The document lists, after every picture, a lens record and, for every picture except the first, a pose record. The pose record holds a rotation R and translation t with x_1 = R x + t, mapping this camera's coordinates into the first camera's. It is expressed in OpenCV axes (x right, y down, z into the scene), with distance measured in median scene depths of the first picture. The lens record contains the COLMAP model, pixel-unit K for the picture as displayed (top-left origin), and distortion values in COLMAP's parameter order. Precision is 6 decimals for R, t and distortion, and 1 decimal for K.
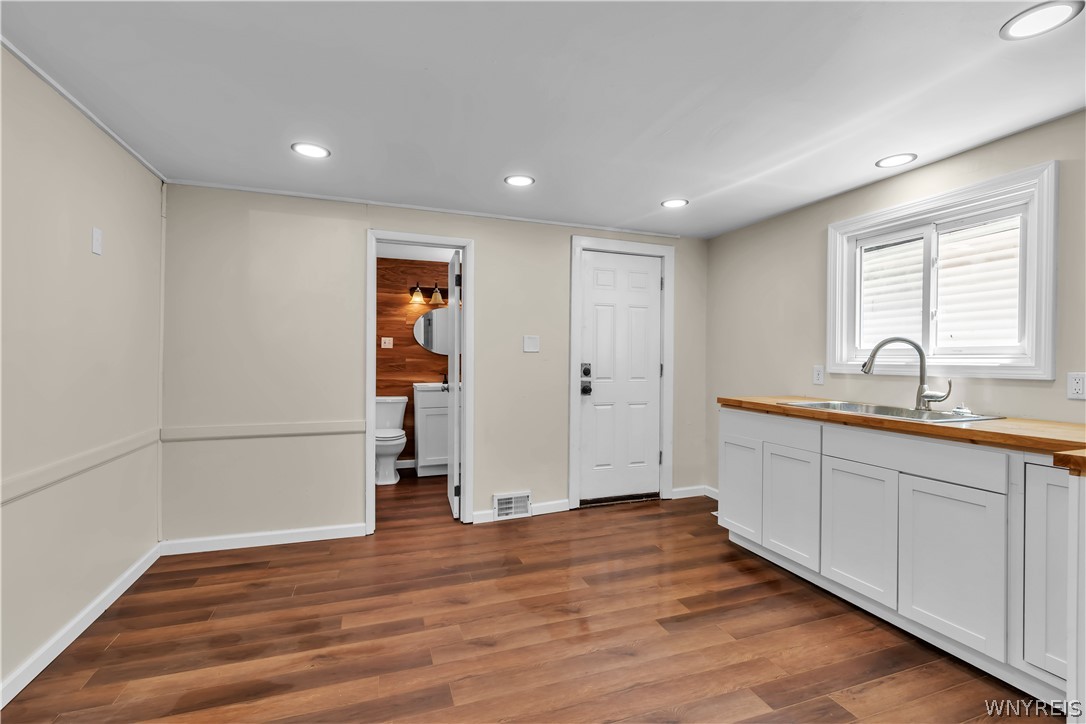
lens RADIAL K [[480.9, 0, 544.1], [0, 480.9, 361.5], [0, 0, 1]] dist [0.002051, -0.001243]
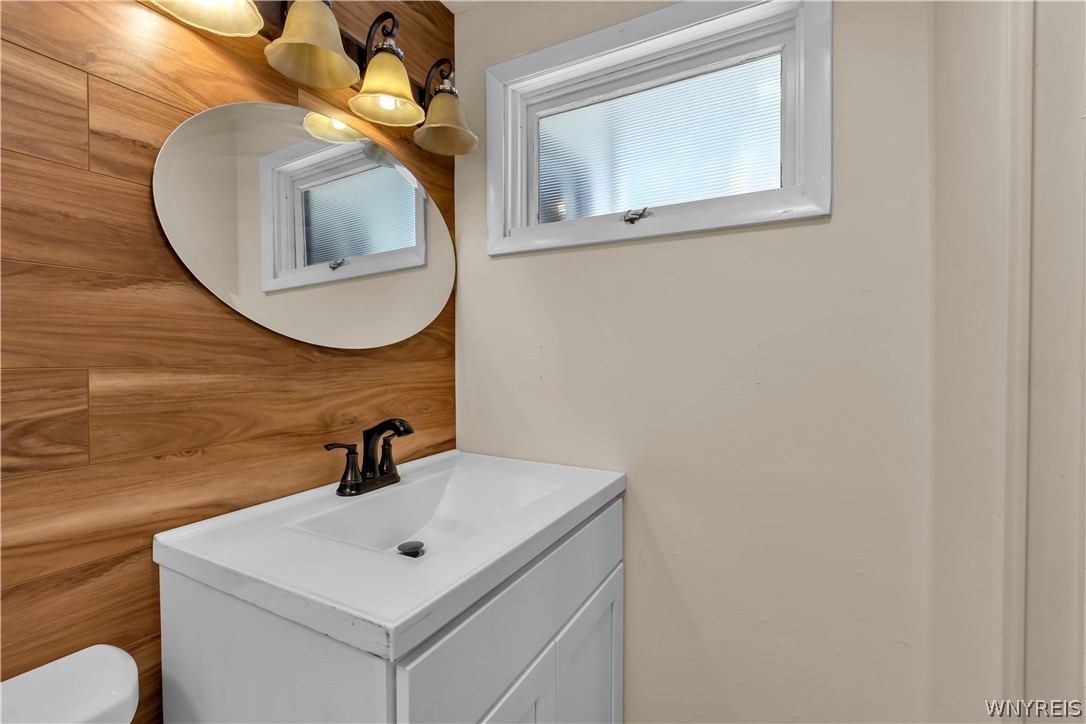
lens RADIAL K [[478.8, 0, 541.5], [0, 478.8, 360.9], [0, 0, 1]] dist [0.000941, -0.000020]
pose [[0.748296, -0.014381, 0.663209, -0.281920], [0.009671, 0.999895, 0.010771, -0.010042], [-0.663294, -0.001646, 0.748357, 0.809472]]
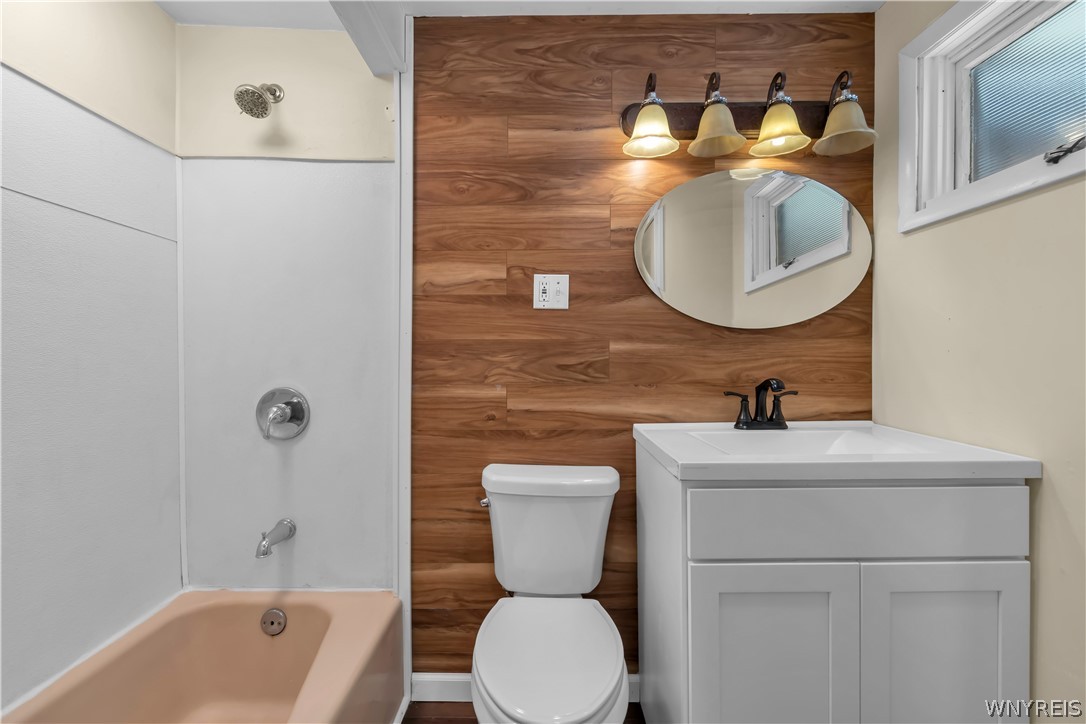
lens RADIAL K [[478.8, 0, 543.0], [0, 478.8, 358.1], [0, 0, 1]] dist [0.000941, -0.000020]
pose [[0.939821, -0.006451, -0.341607, -0.223840], [0.006722, 0.999977, -0.000391, 0.003835], [0.341602, -0.001928, 0.939843, 0.700949]]
